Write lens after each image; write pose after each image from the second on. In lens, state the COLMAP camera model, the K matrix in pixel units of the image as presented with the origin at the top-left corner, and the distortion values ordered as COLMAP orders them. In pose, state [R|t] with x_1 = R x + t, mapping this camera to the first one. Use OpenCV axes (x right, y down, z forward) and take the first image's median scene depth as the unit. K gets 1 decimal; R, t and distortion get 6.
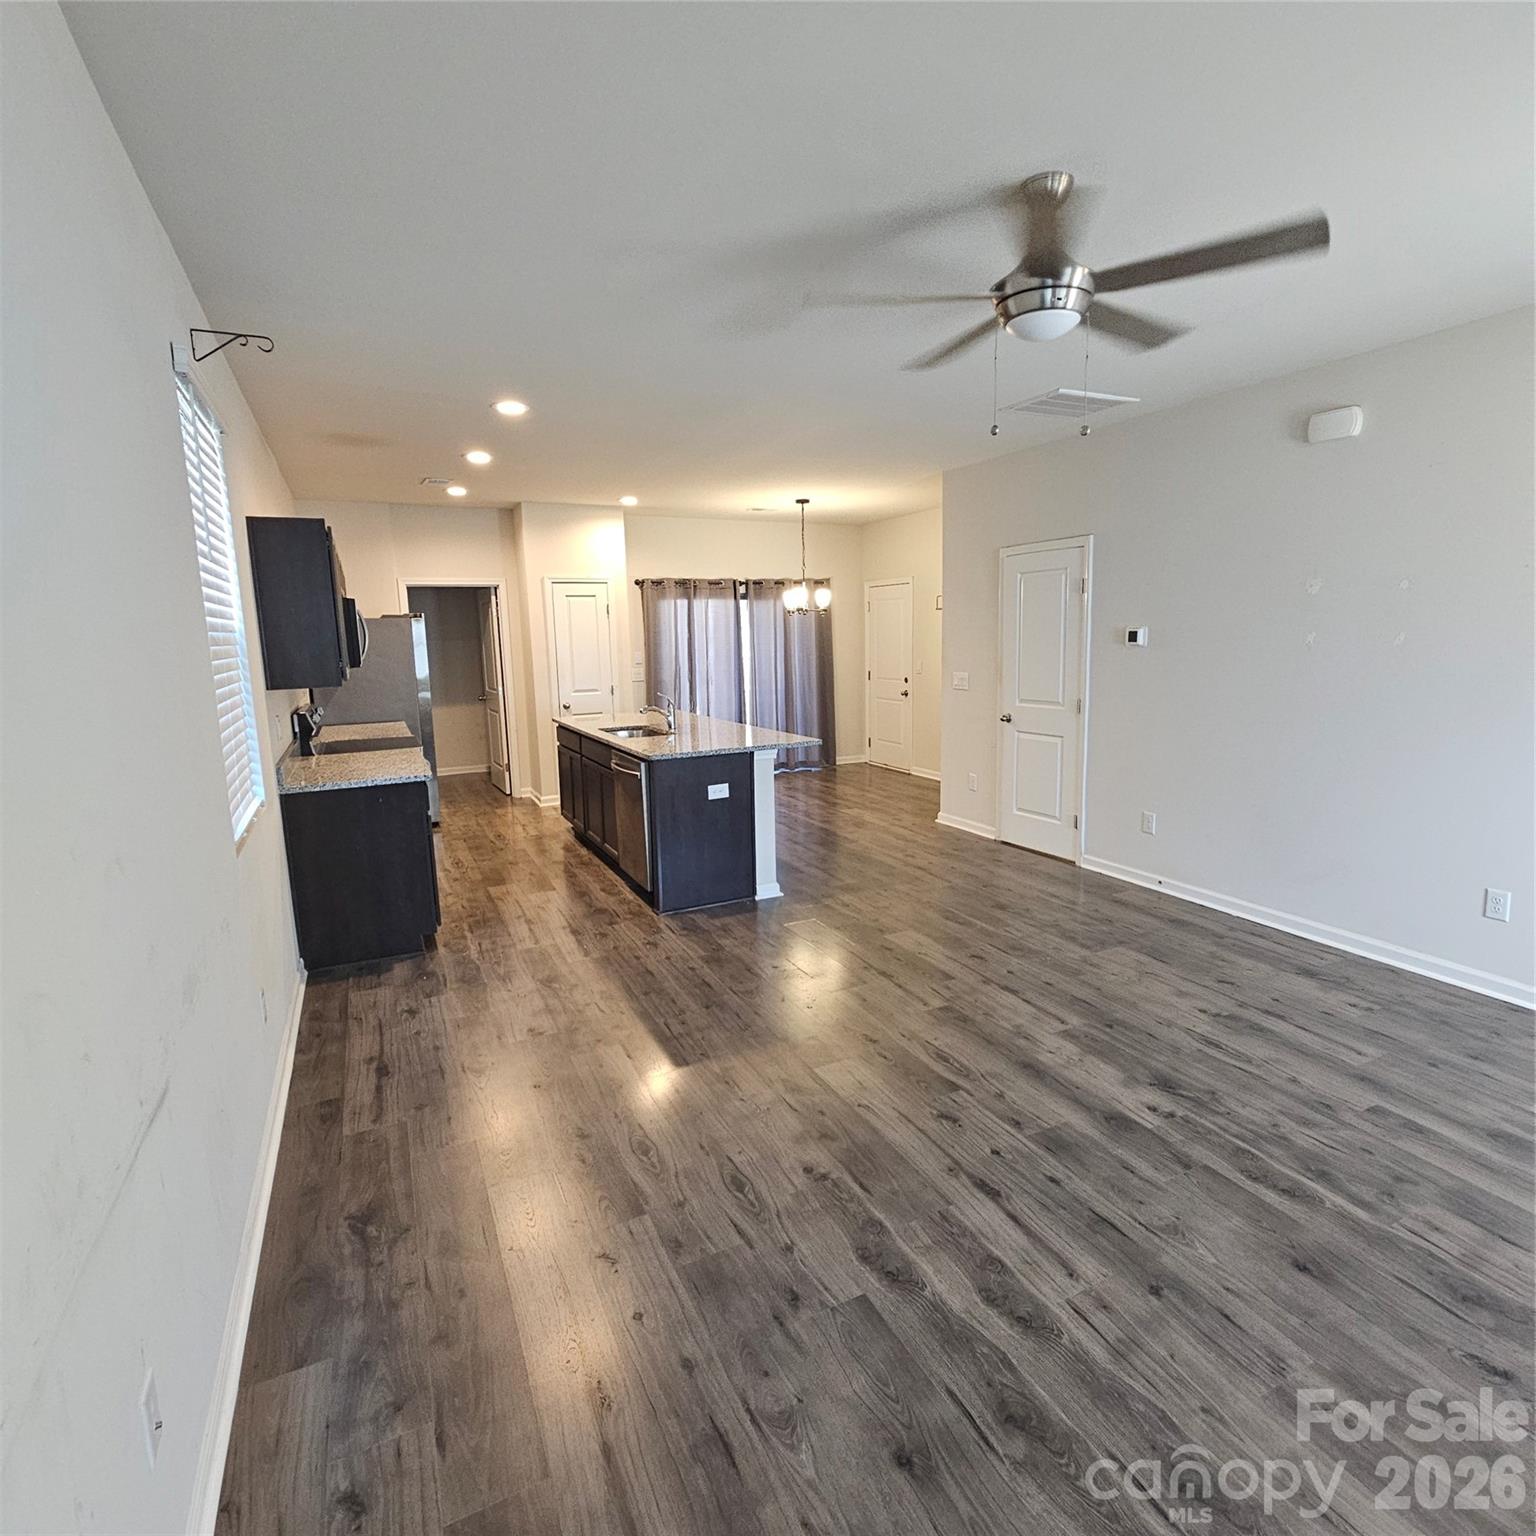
lens RADIAL K [[836.8, 0, 779.7], [0, 836.8, 757.0], [0, 0, 1]] dist [0.008513, -0.002928]
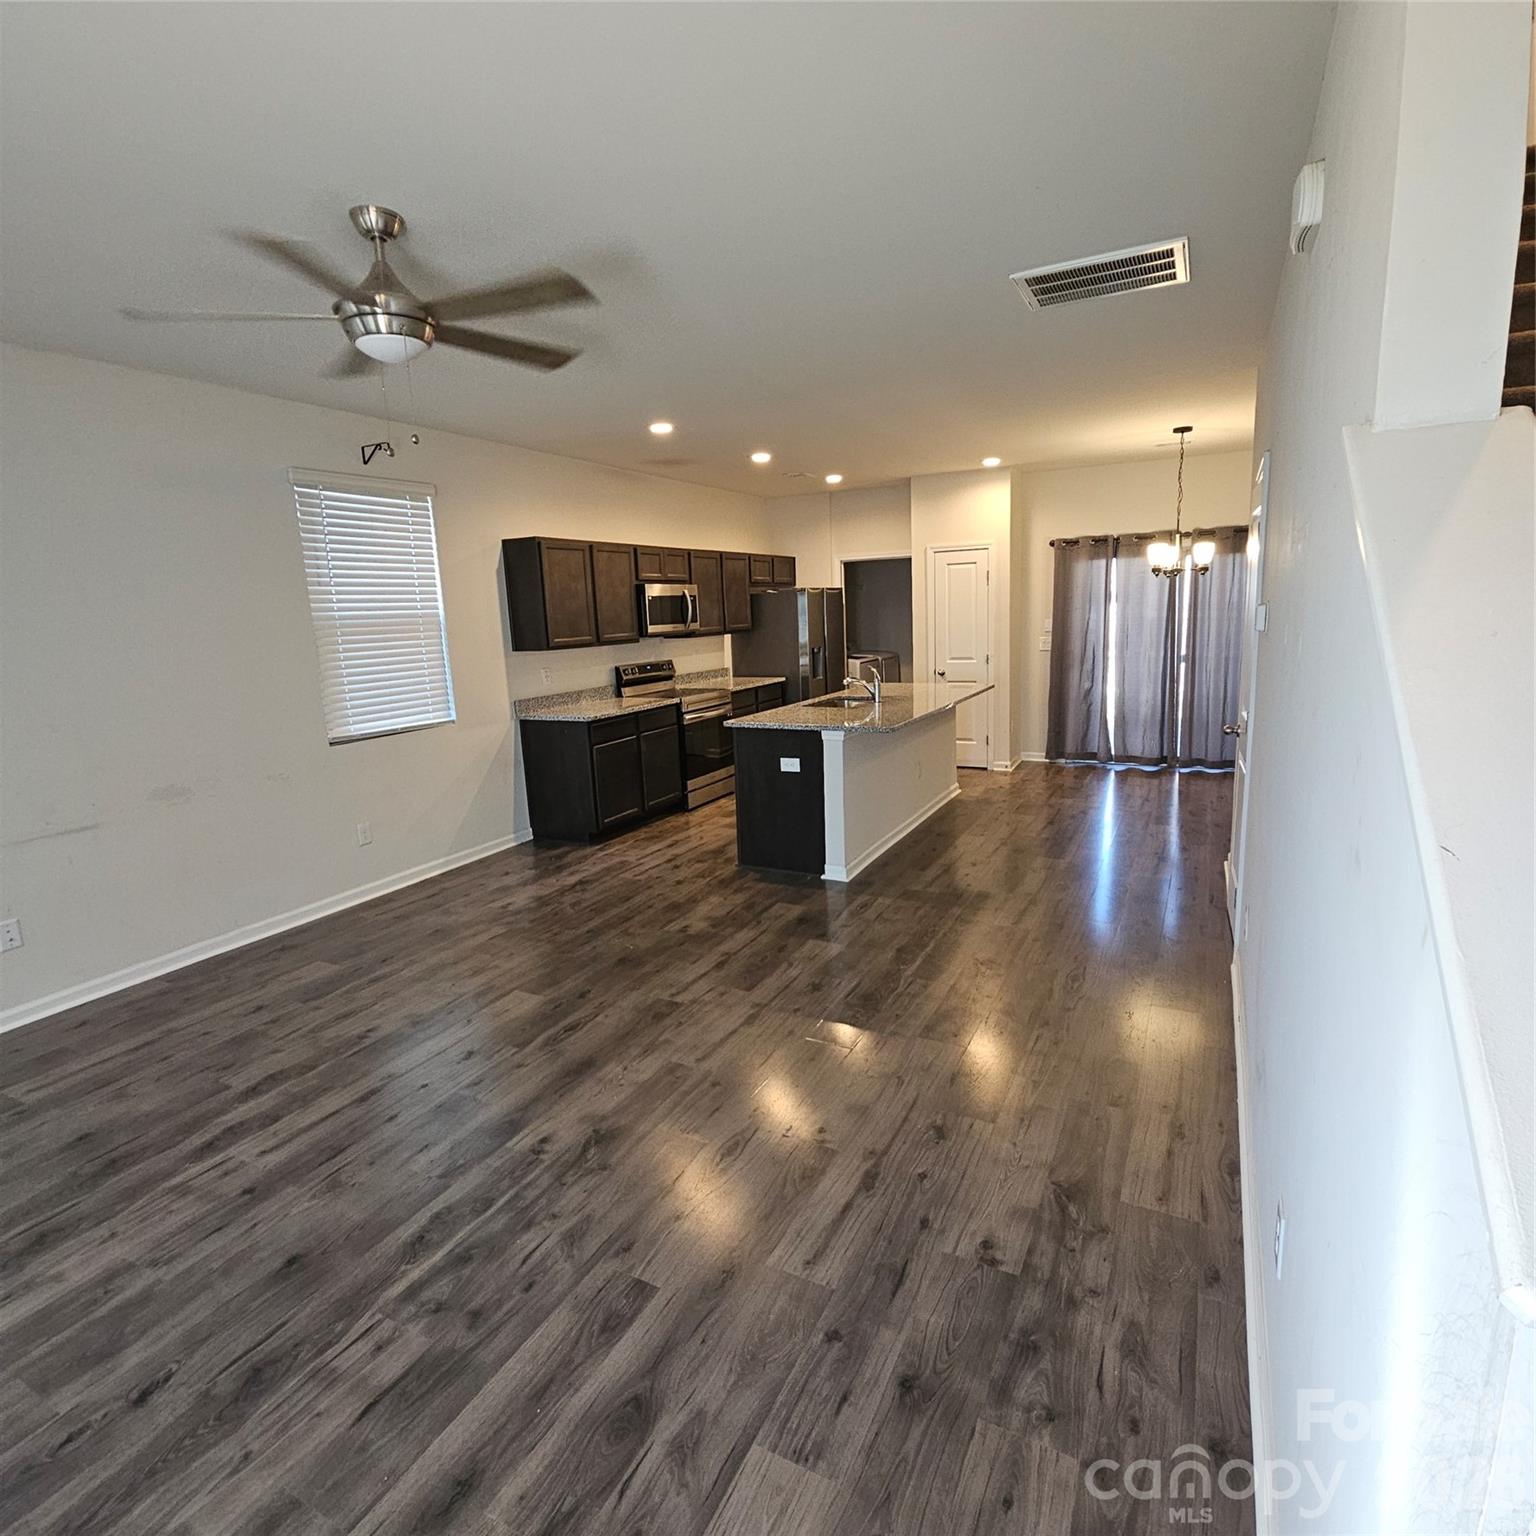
lens RADIAL K [[836.8, 0, 779.7], [0, 836.8, 757.0], [0, 0, 1]] dist [0.008513, -0.002928]
pose [[0.595542, 0.141090, -0.790837, 1.017815], [-0.096432, 0.989893, 0.103984, -0.103619], [0.797515, 0.014335, 0.603128, 0.502544]]
